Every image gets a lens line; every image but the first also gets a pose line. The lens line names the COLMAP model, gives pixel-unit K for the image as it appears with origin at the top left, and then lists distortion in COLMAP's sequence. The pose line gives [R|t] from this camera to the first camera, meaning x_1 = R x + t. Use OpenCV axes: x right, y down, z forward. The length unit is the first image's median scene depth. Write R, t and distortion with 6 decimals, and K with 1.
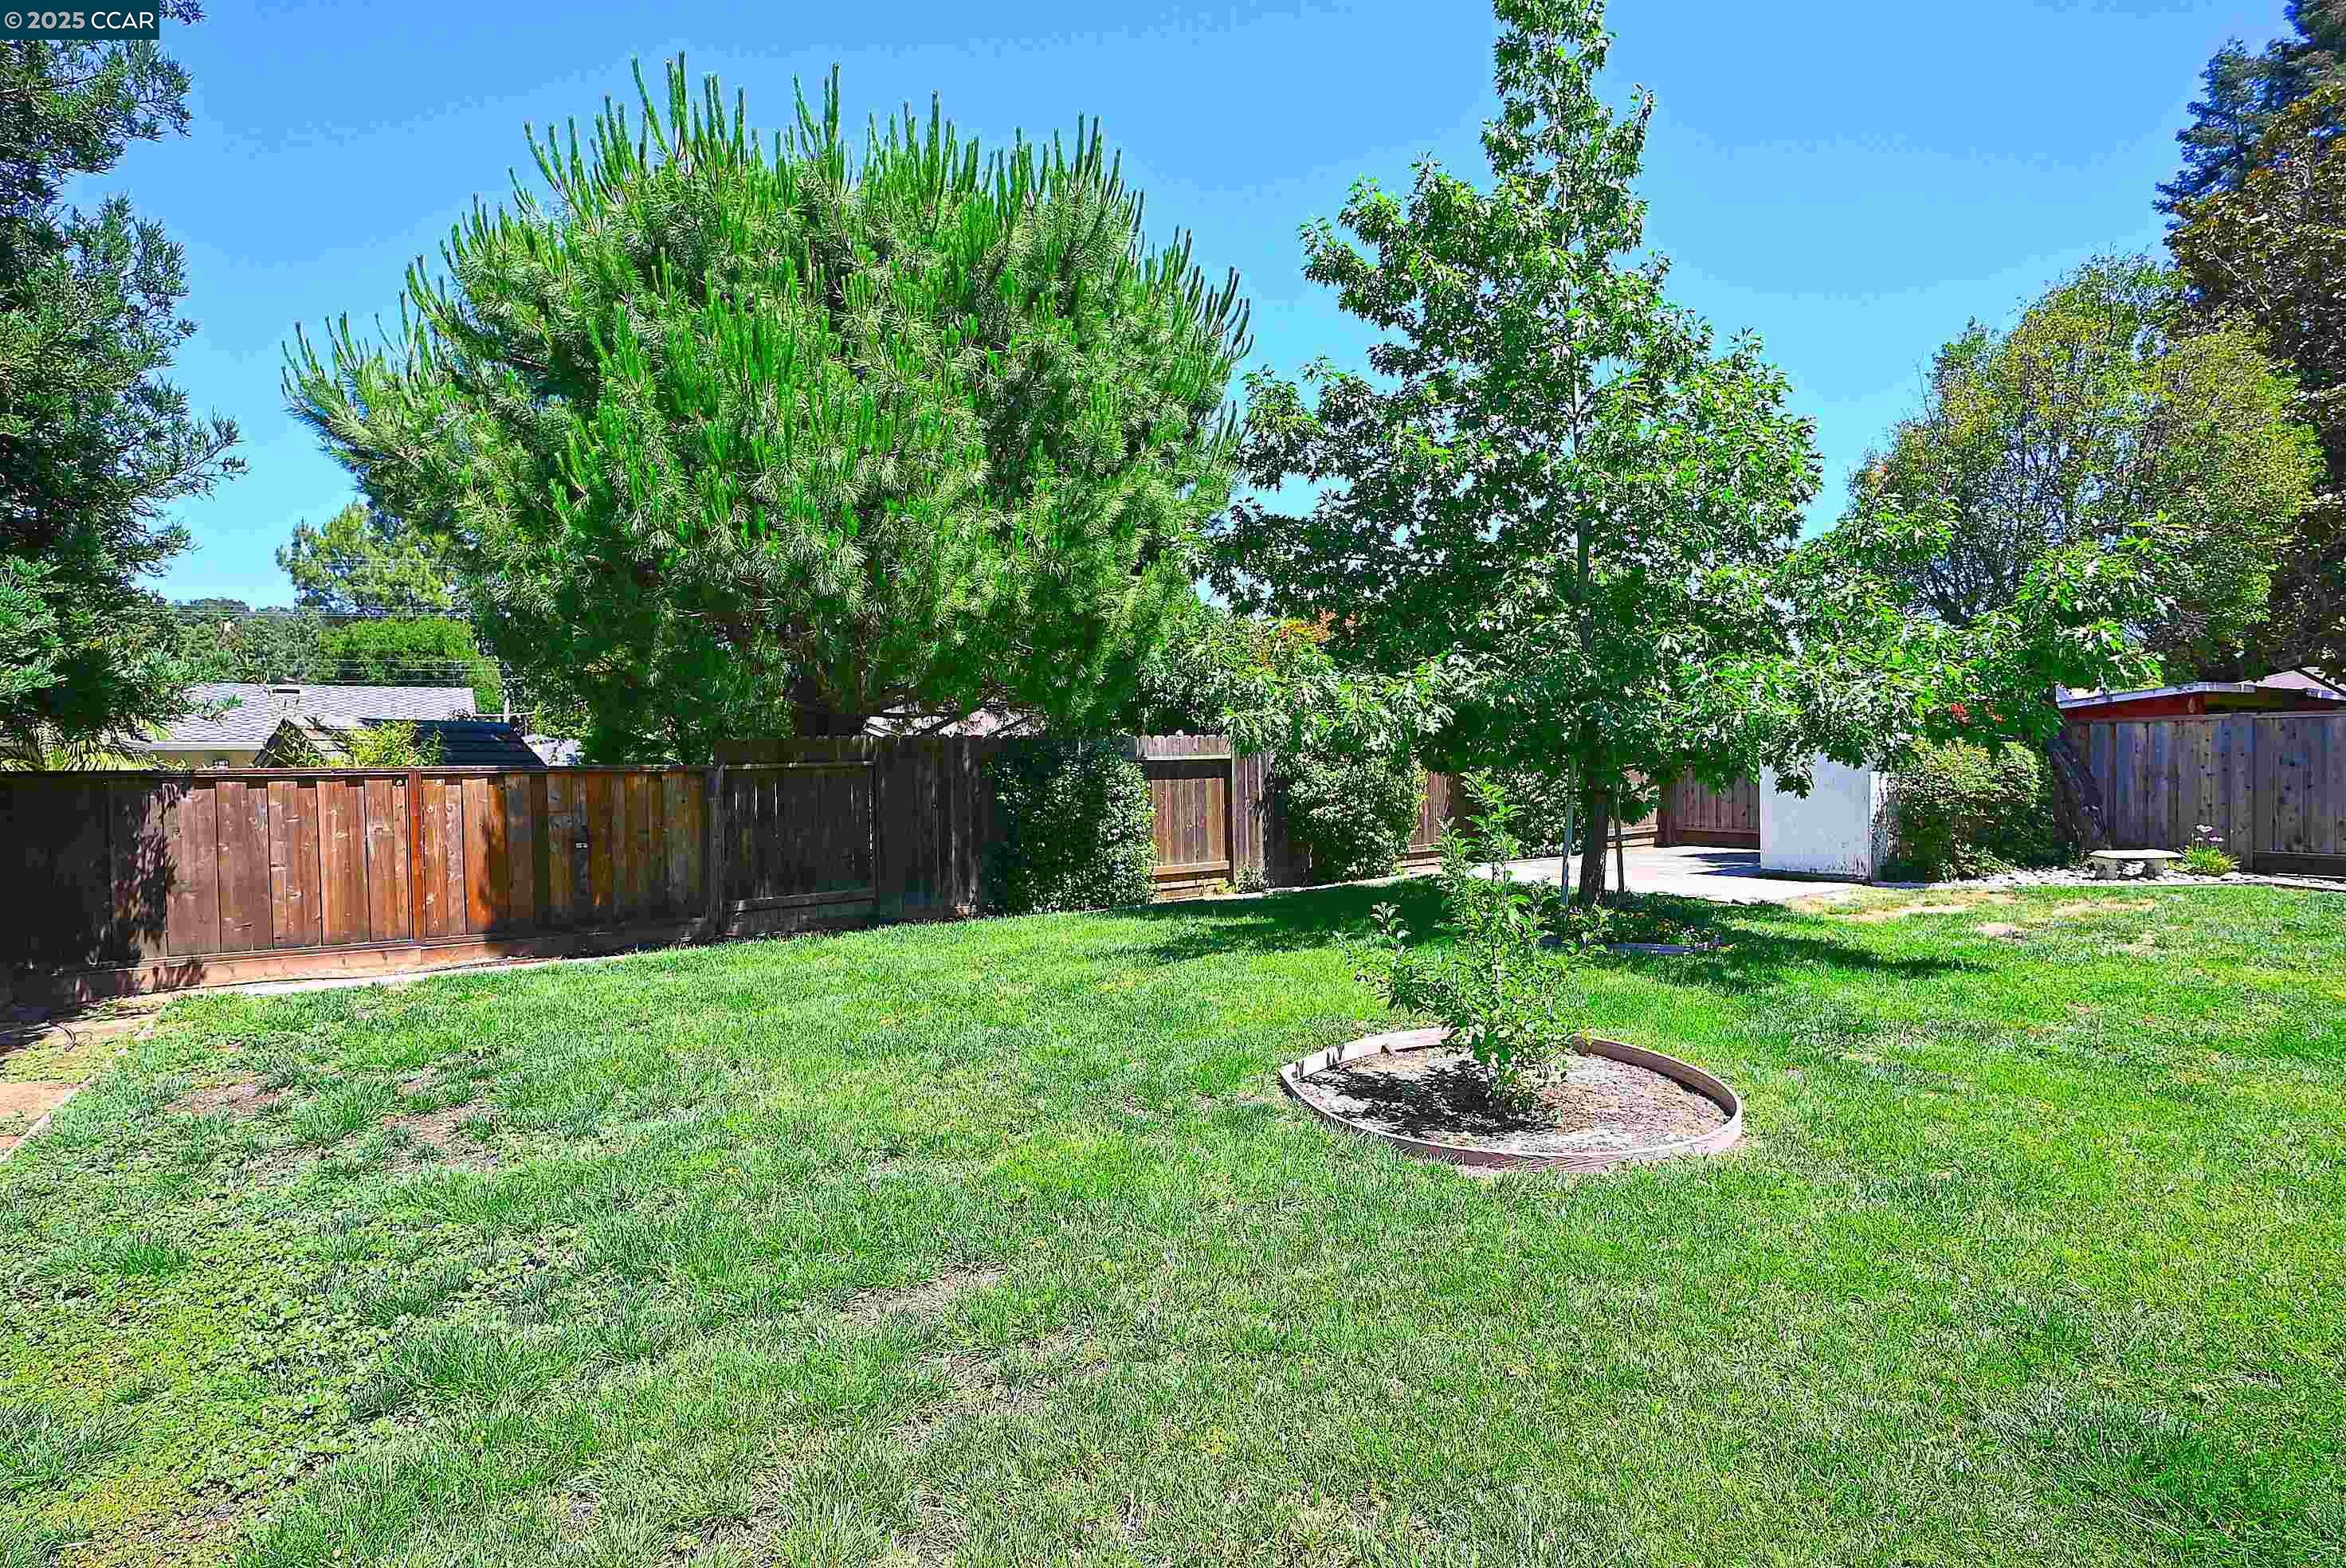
lens RADIAL K [[1162.6, 0, 1171.6], [0, 1162.6, 781.4], [0, 0, 1]] dist [-0.003771, 0.000815]
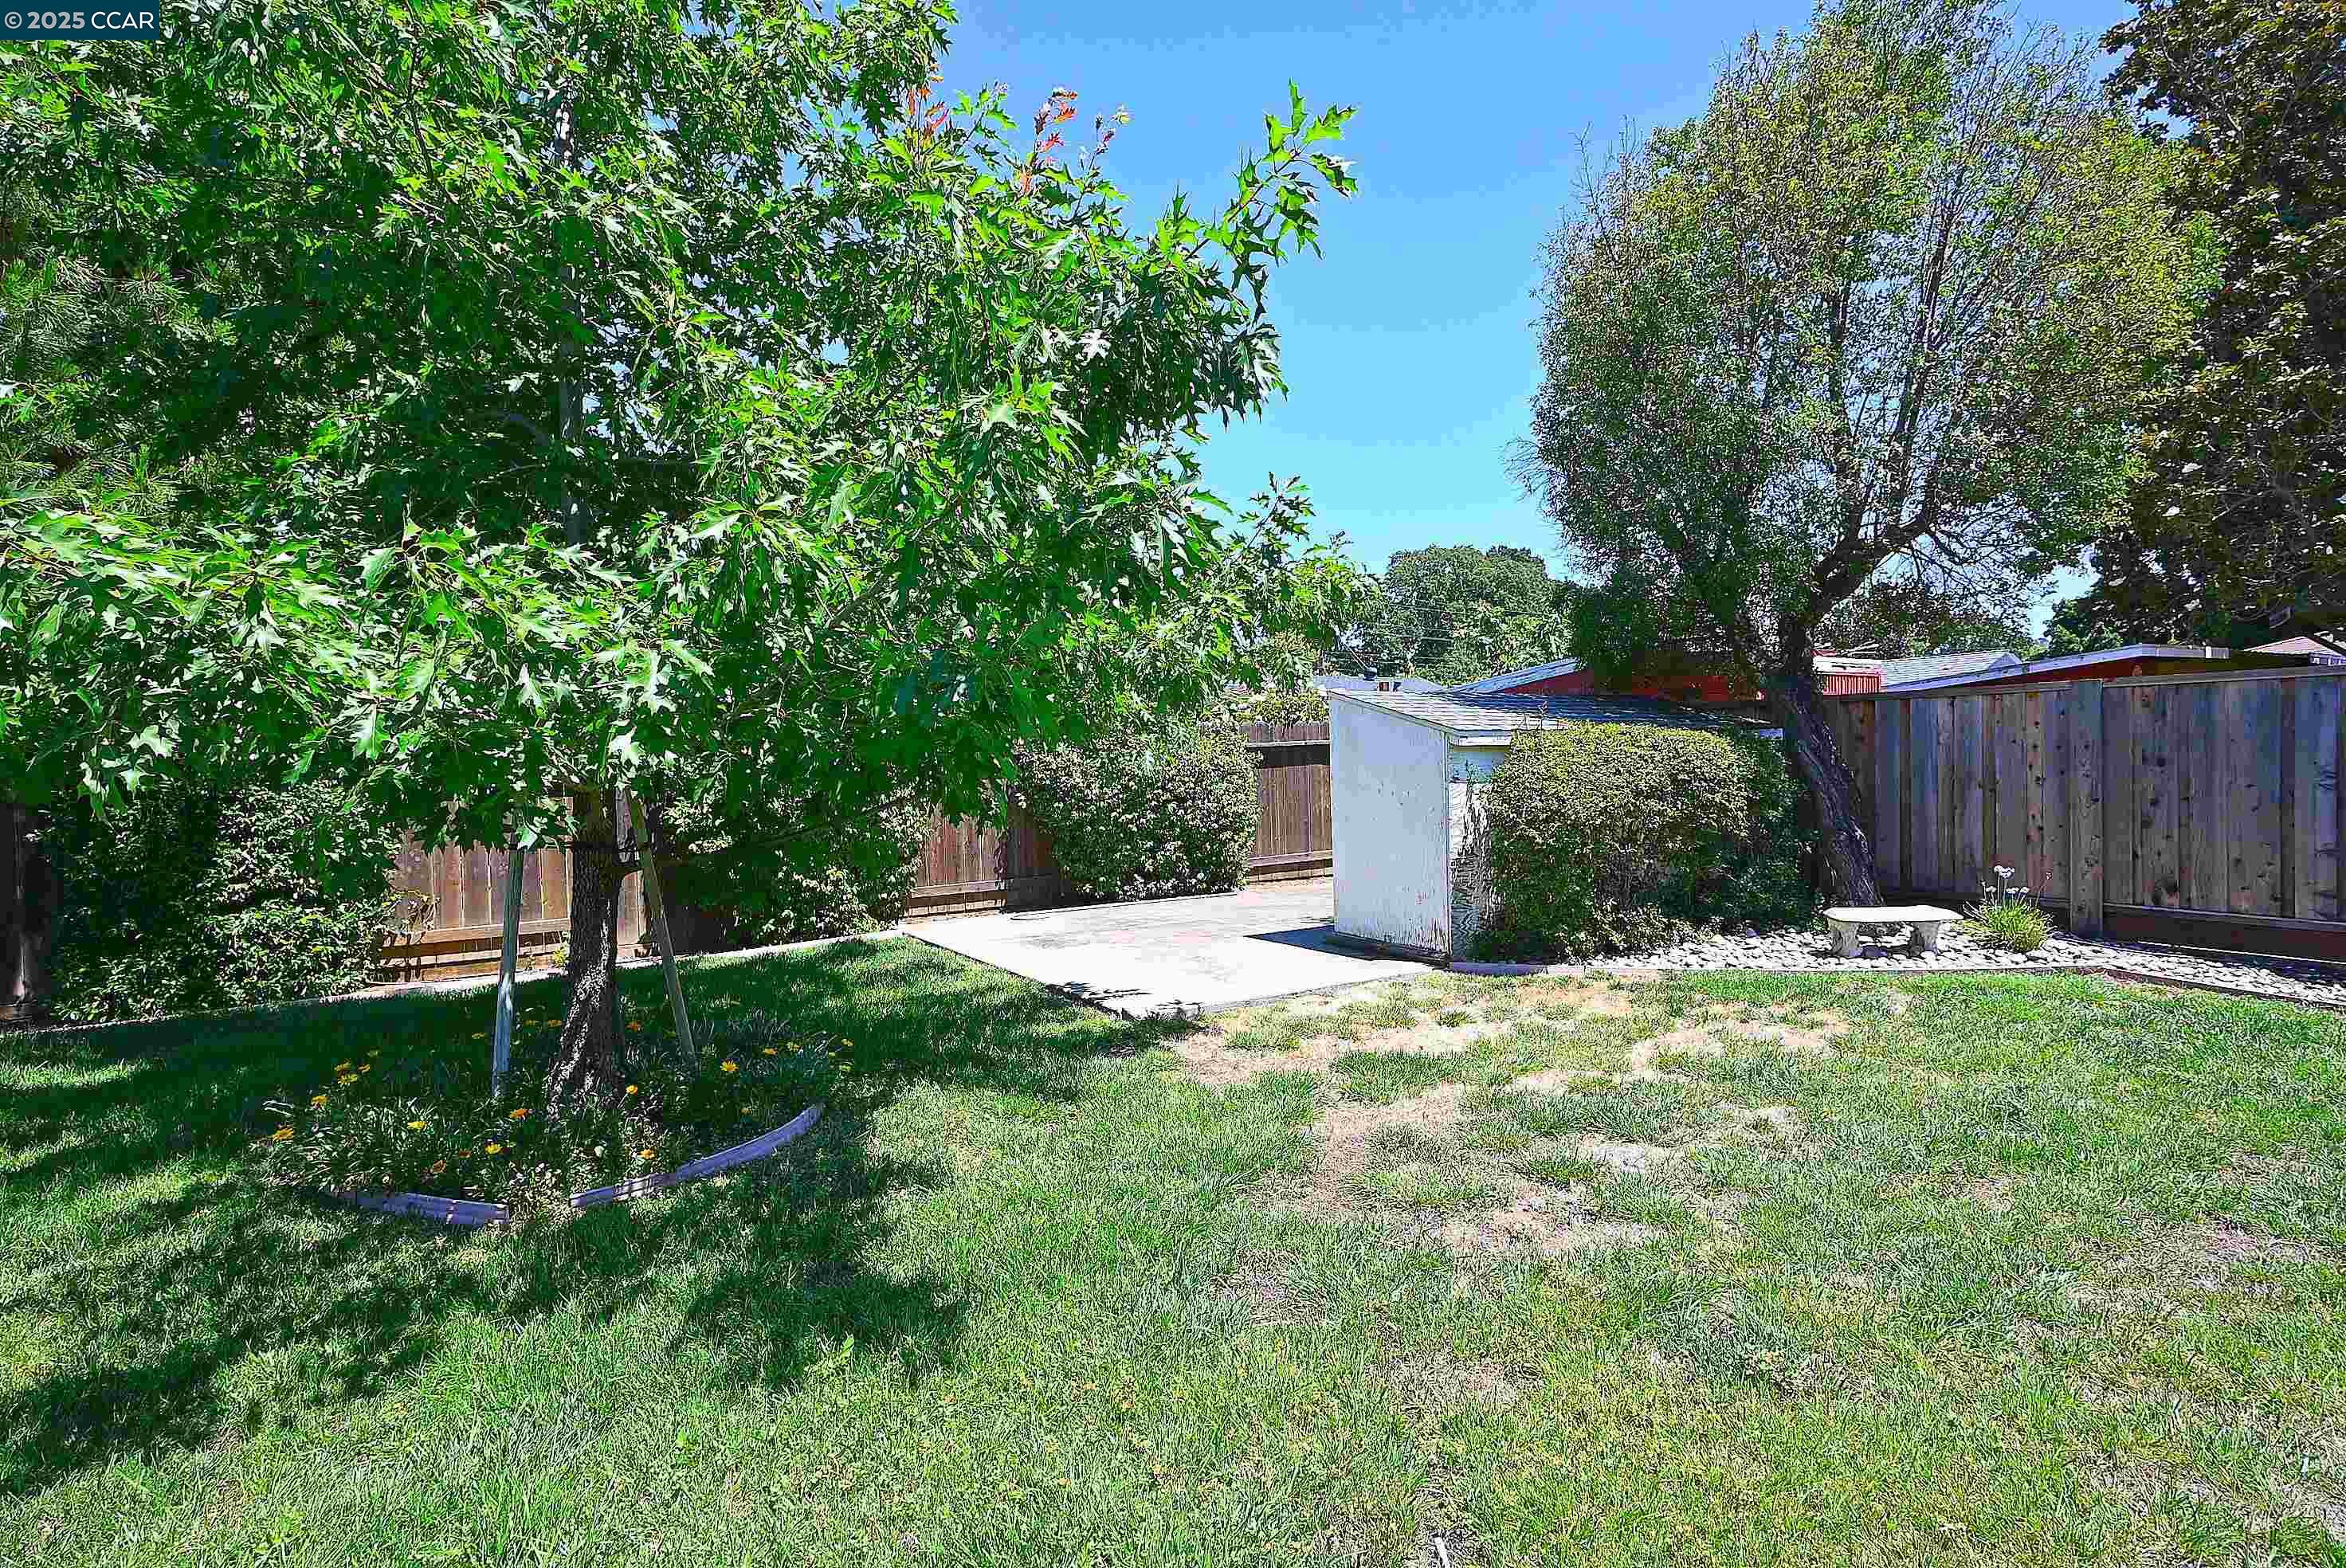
lens RADIAL K [[1154.9, 0, 1171.4], [0, 1154.9, 782.7], [0, 0, 1]] dist [-0.008791, 0.005028]
pose [[0.998932, -0.009370, -0.045253, 0.584165], [0.009585, 0.999944, 0.004544, -0.014550], [0.045208, -0.004973, 0.998965, 0.461253]]
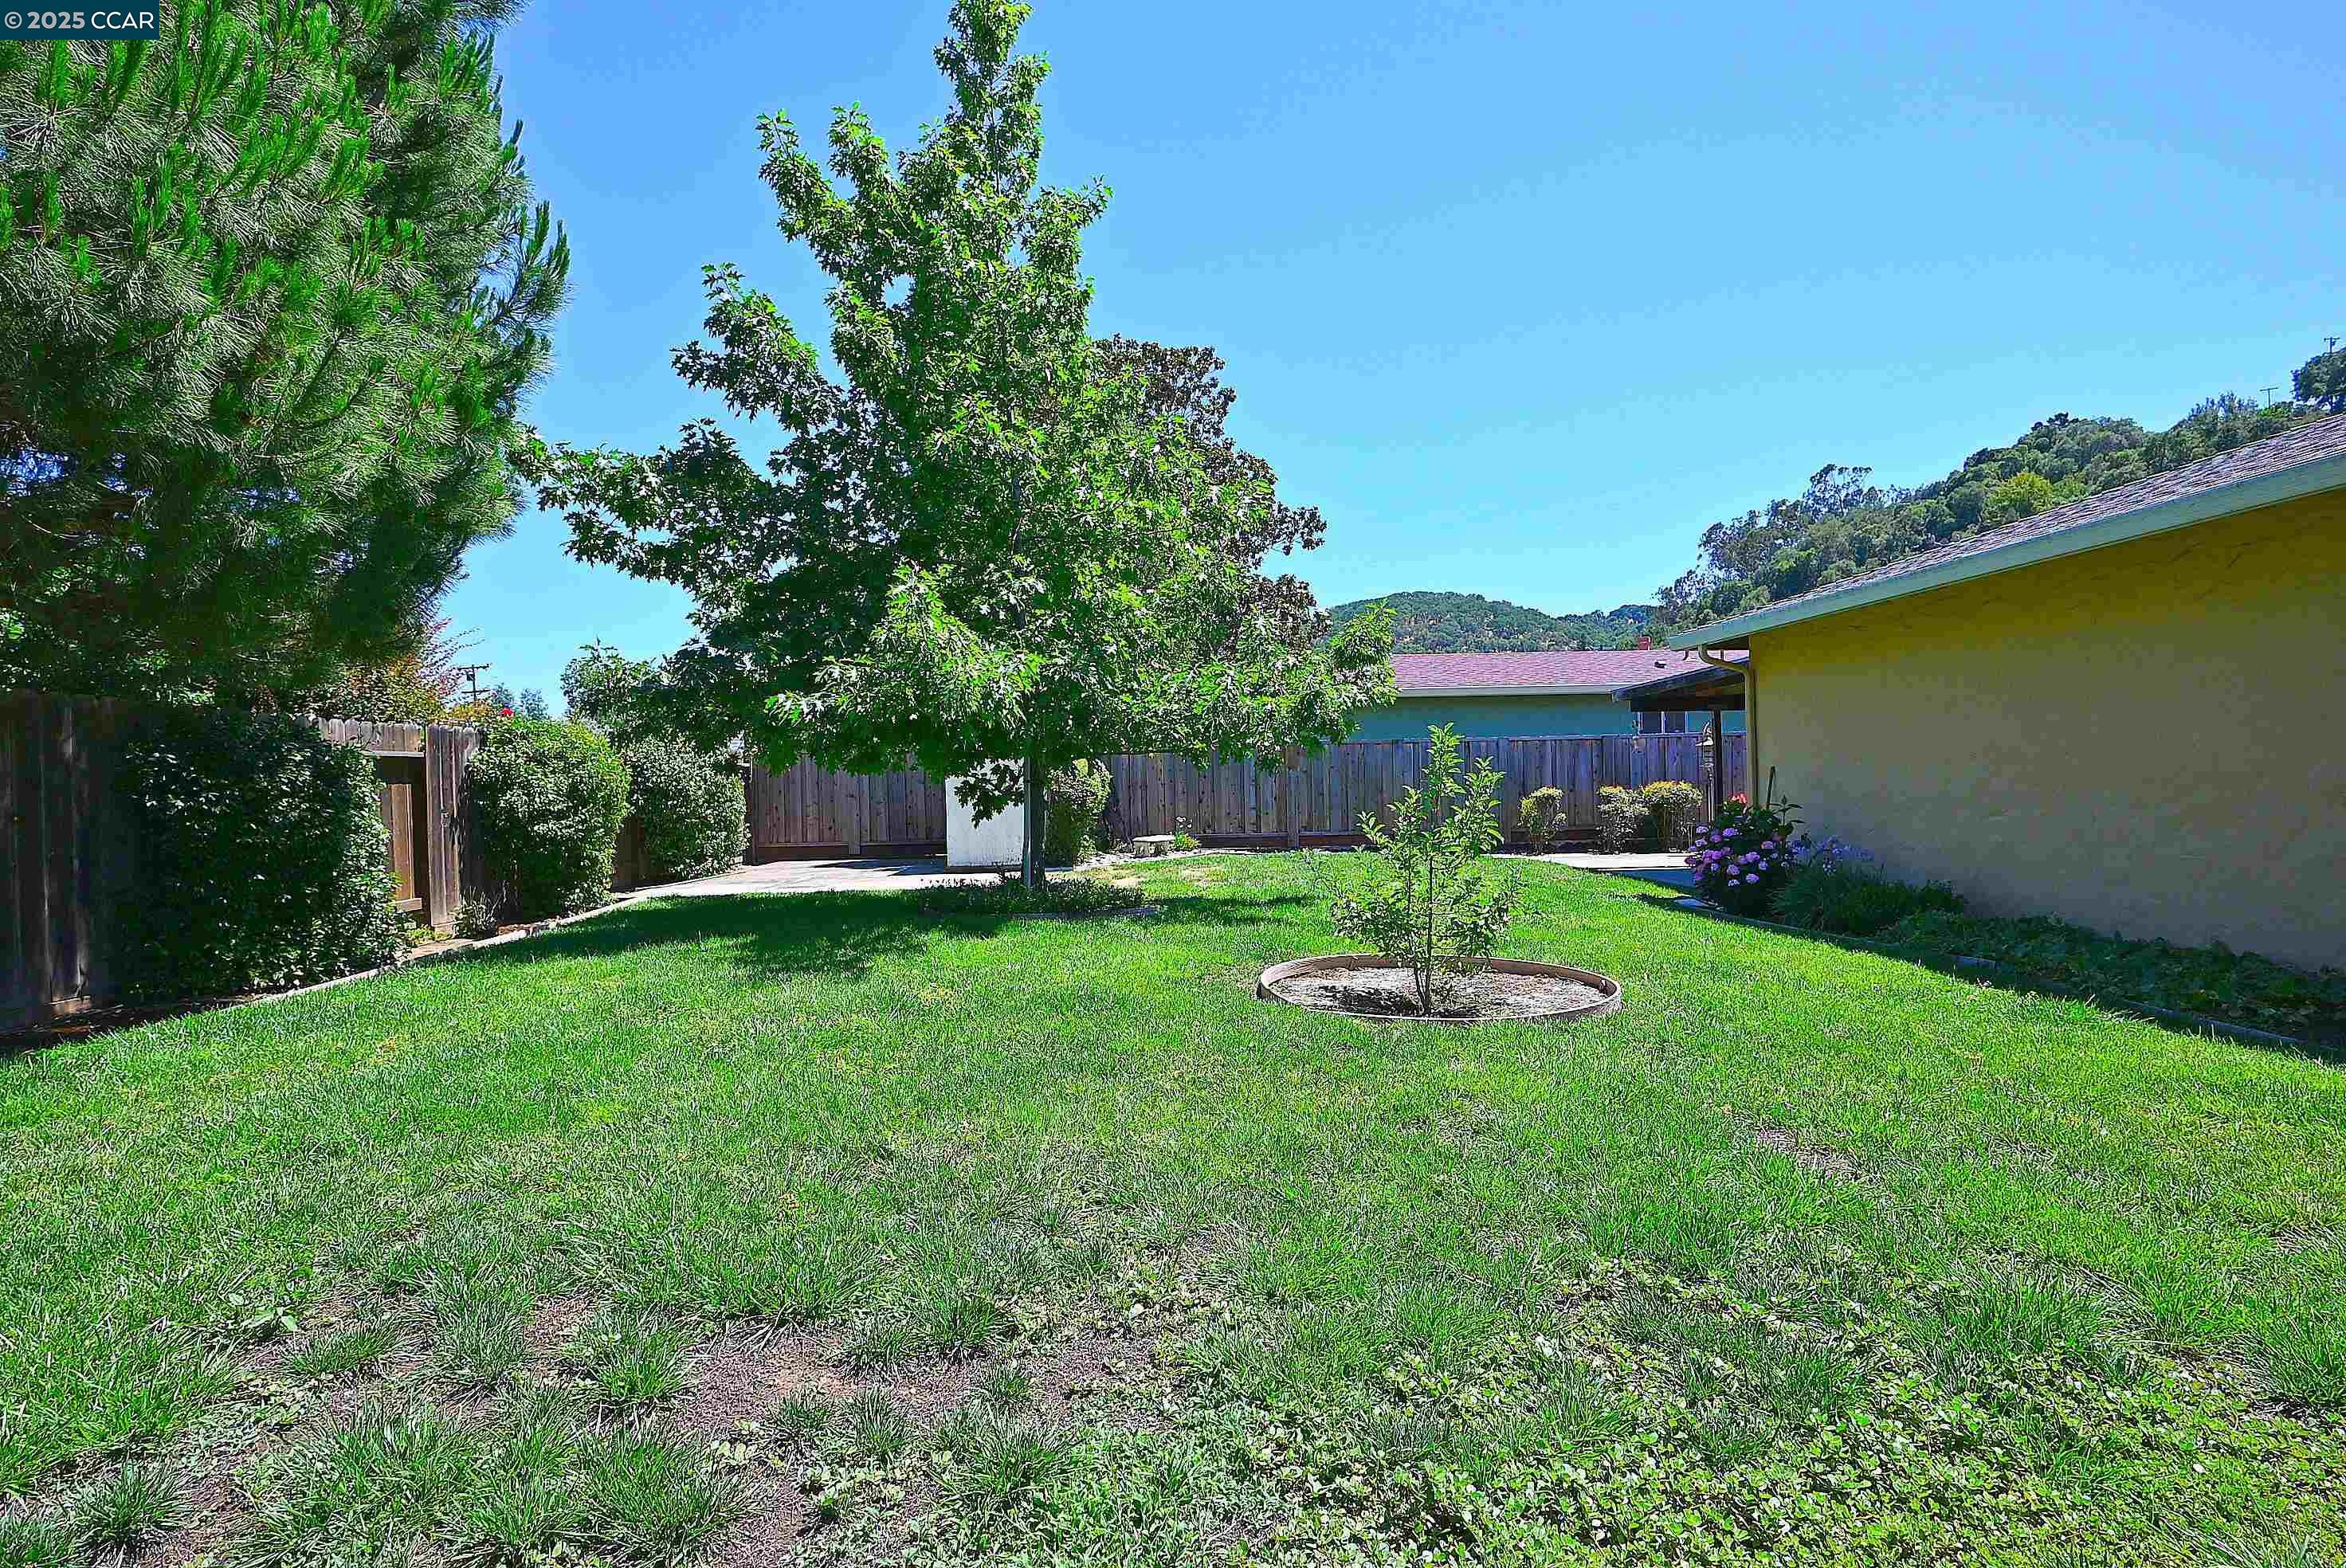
lens RADIAL K [[1152.9, 0, 1176.7], [0, 1152.9, 793.4], [0, 0, 1]] dist [-0.008814, 0.005400]
pose [[0.508597, -0.000143, 0.861004, -0.447342], [0.028331, 0.999461, -0.016569, 0.038927], [-0.860538, 0.032820, 0.508328, 0.313093]]
